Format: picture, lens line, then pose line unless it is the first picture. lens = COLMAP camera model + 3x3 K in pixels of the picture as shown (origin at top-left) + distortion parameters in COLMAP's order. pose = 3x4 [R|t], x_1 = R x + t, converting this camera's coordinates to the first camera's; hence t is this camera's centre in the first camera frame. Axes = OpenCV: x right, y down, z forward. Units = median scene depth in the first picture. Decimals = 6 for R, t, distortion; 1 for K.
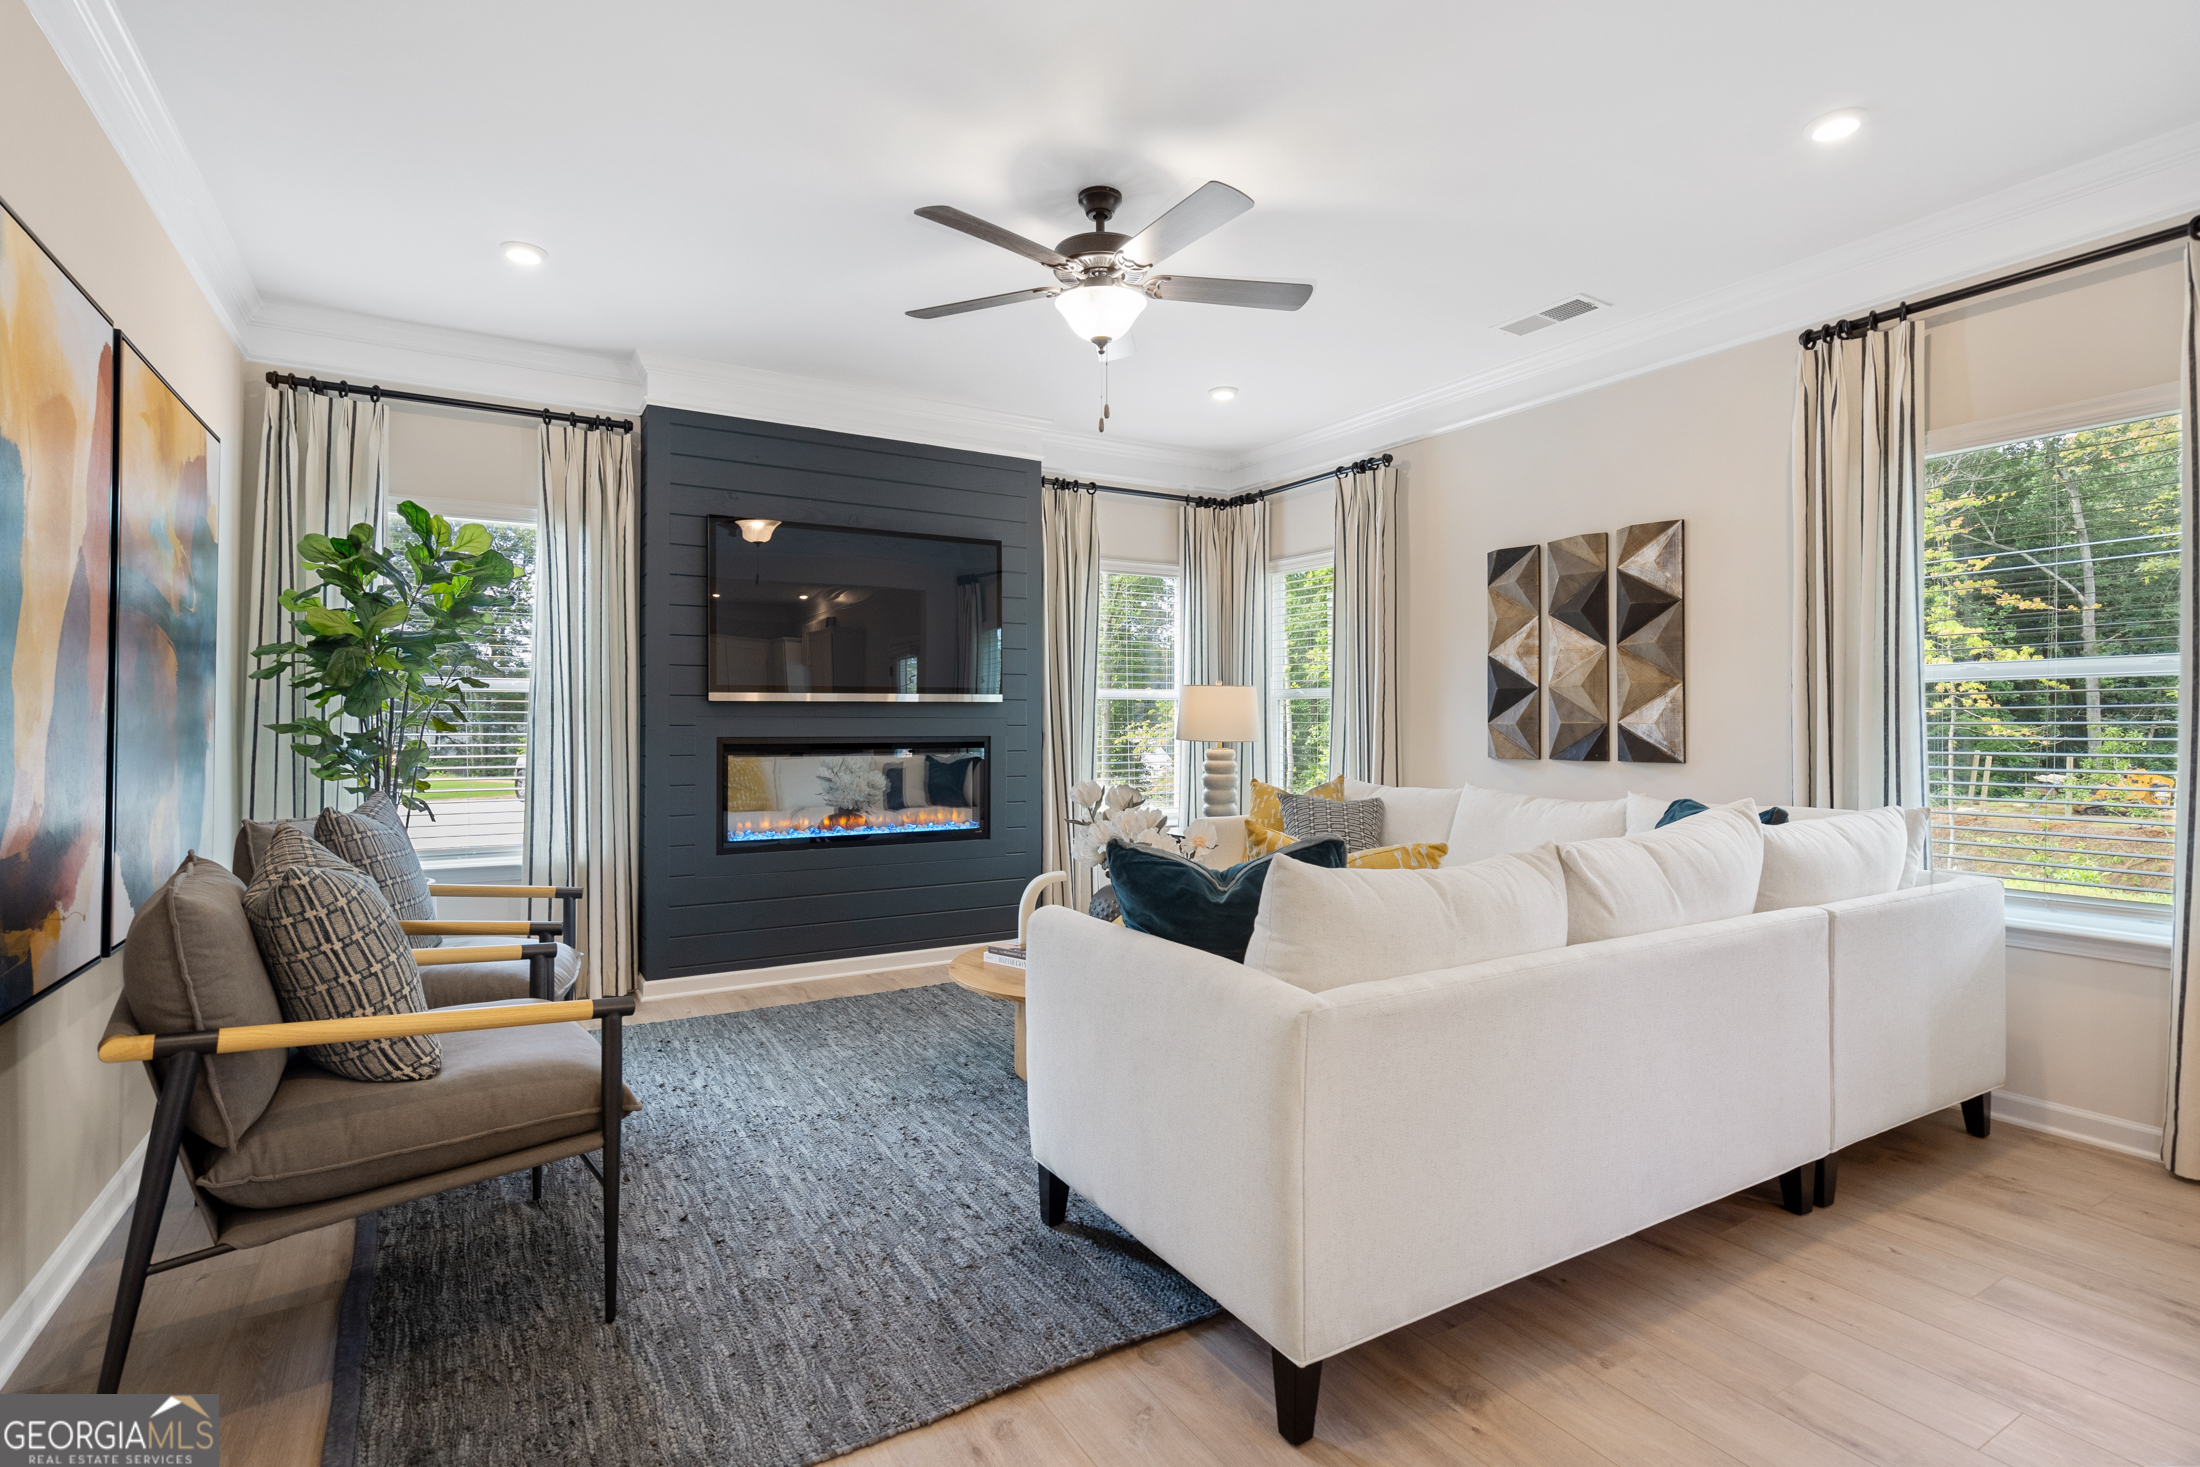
lens RADIAL K [[1042.4, 0, 1078.6], [0, 1042.4, 723.1], [0, 0, 1]] dist [0.000466, -0.000218]
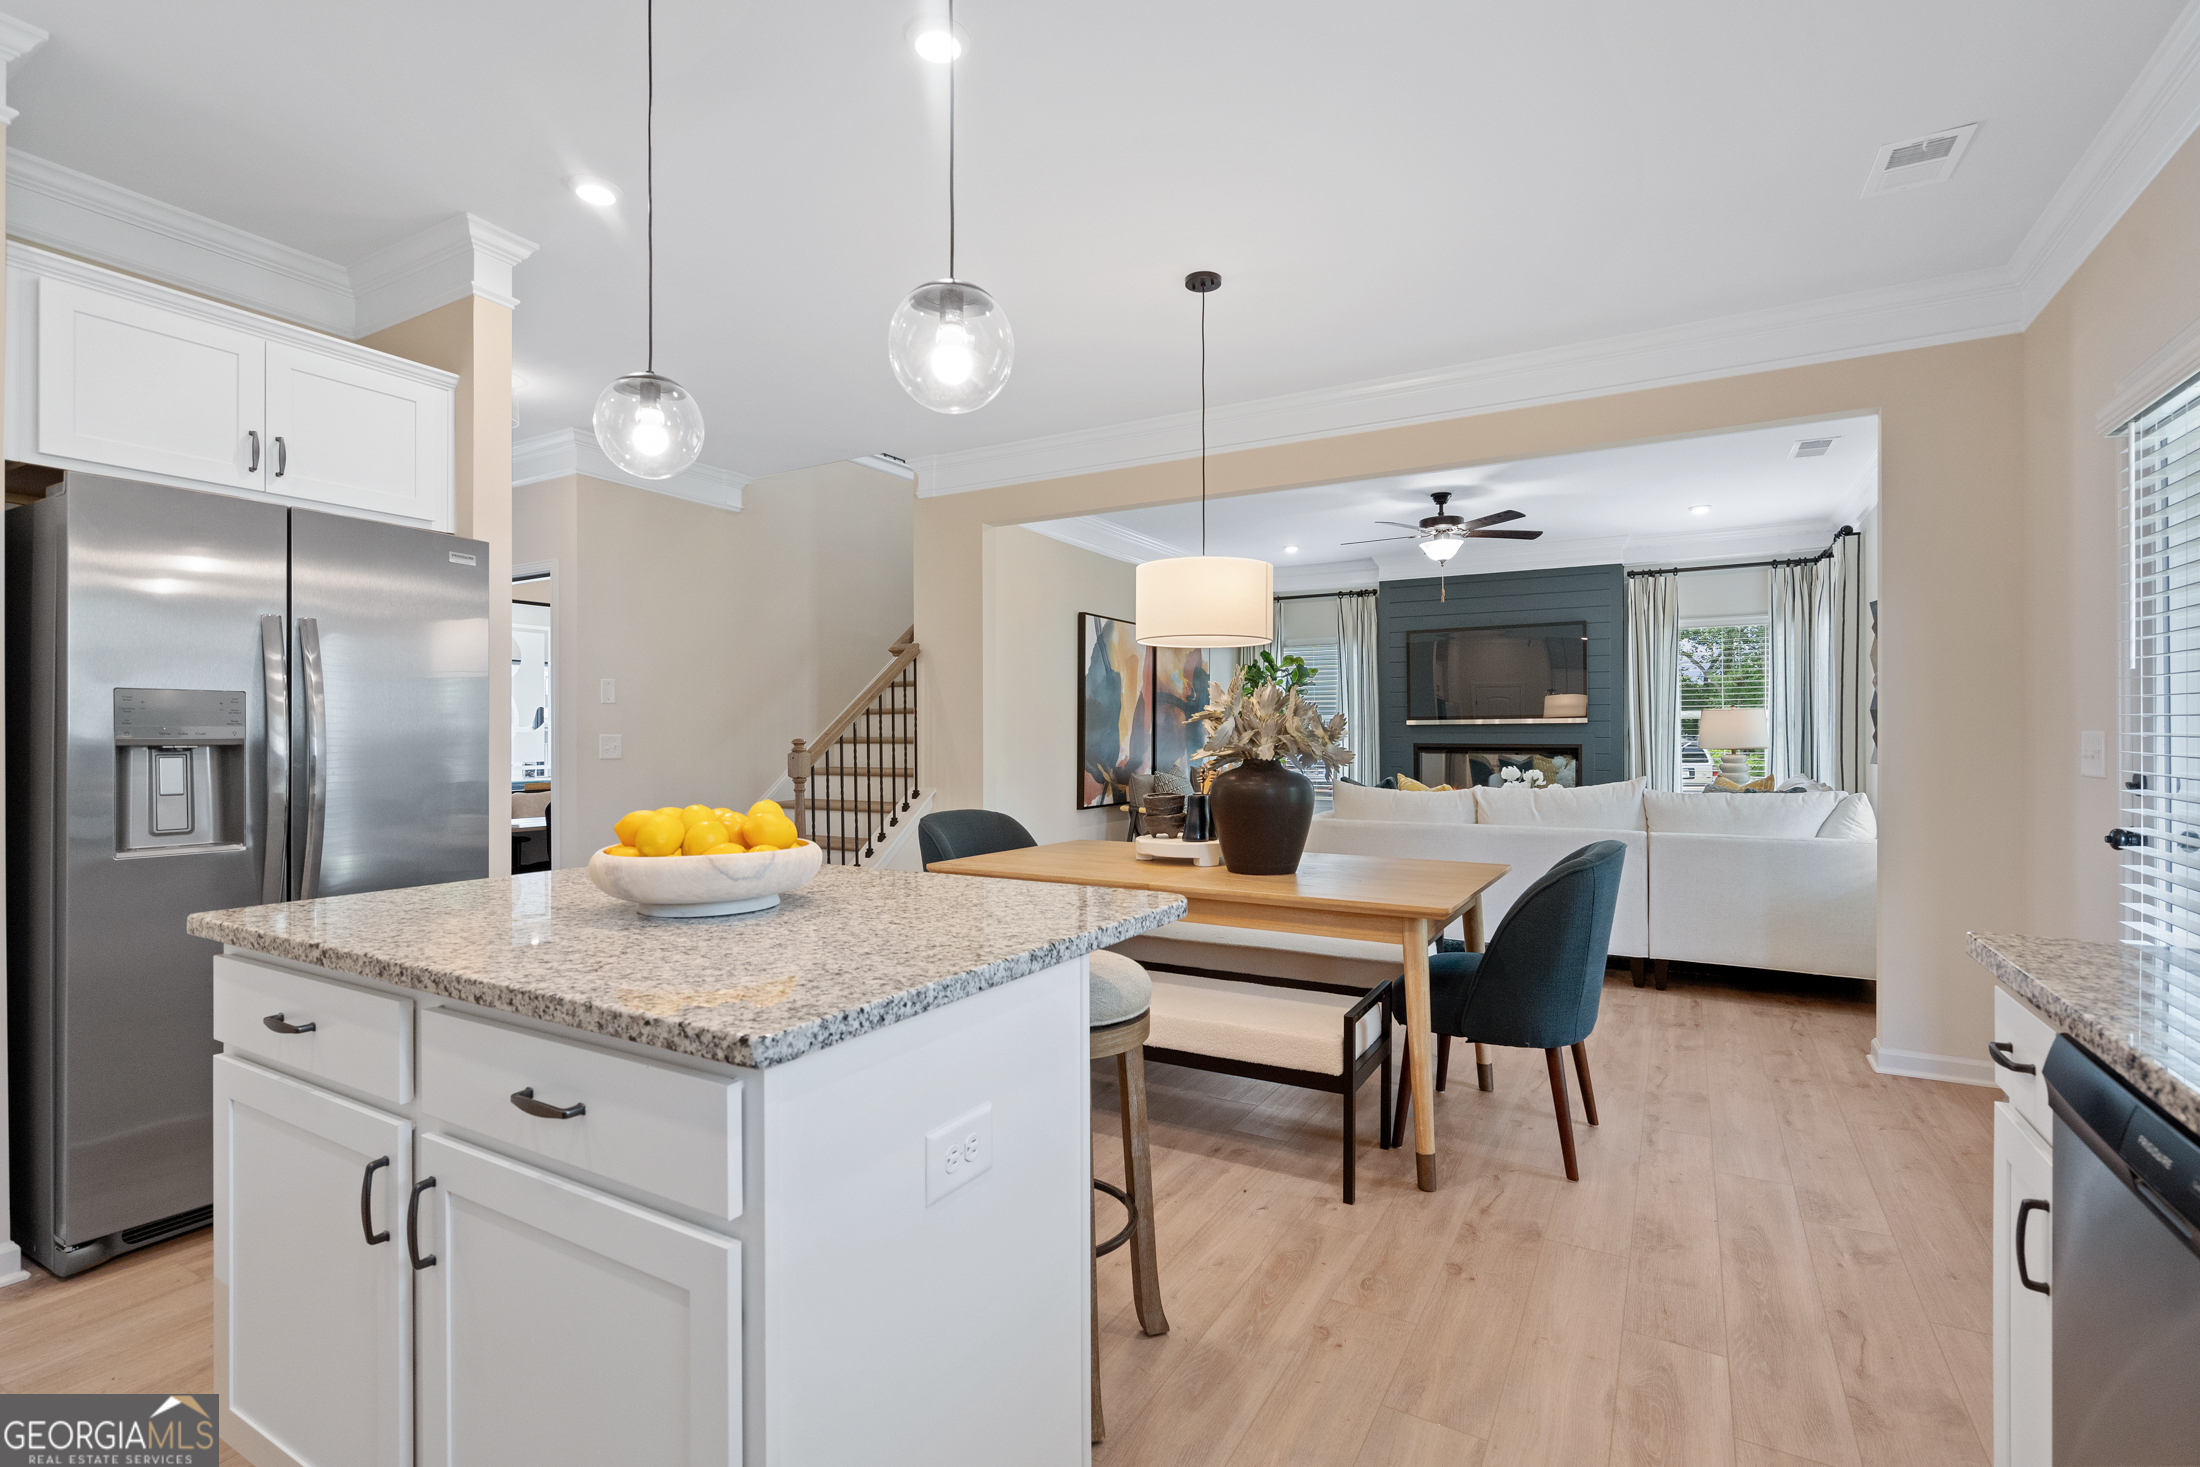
lens RADIAL K [[1013.2, 0, 1100.0], [0, 1013.2, 733.5], [0, 0, 1]] dist [0.001644, -0.000165]
pose [[0.494735, -0.001554, -0.869043, 1.036954], [-0.000957, 0.999997, -0.002333, -0.000084], [0.869043, 0.001986, 0.494732, -0.461362]]
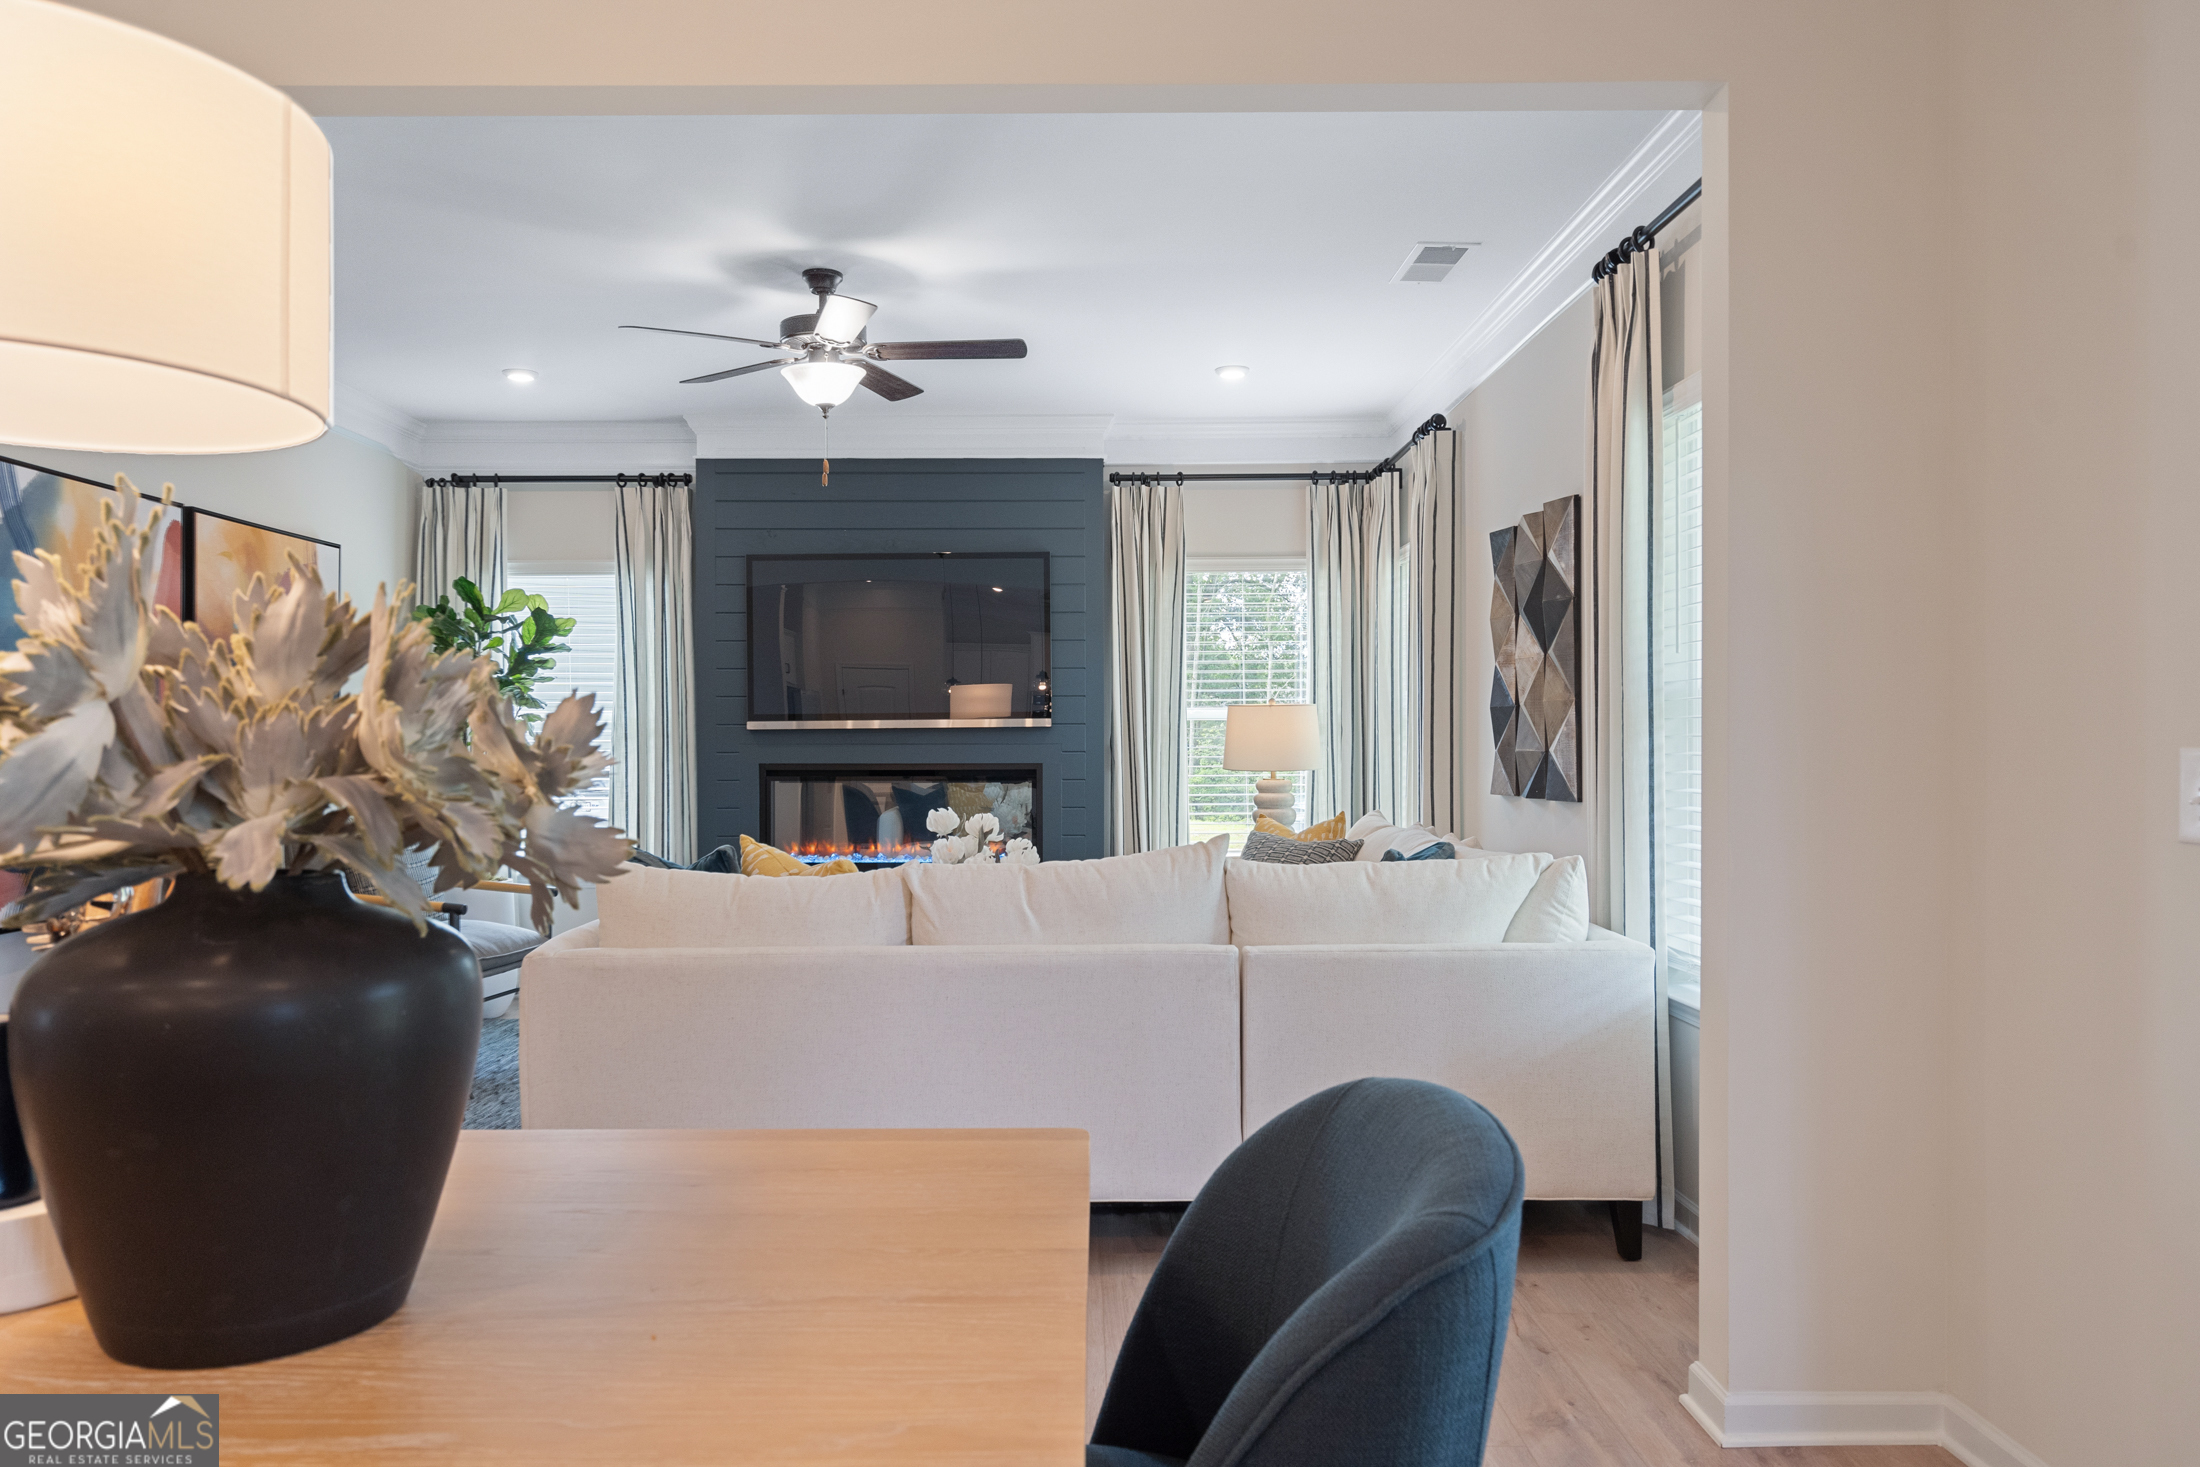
lens RADIAL K [[1517.0, 0, 1087.4], [0, 1517.0, 725.6], [0, 0, 1]] dist [0.004215, 0.005652]
pose [[0.864206, -0.008056, -0.503073, 0.728616], [0.002148, 0.999922, -0.012323, -0.005601], [0.503133, 0.009569, 0.864156, -0.162827]]
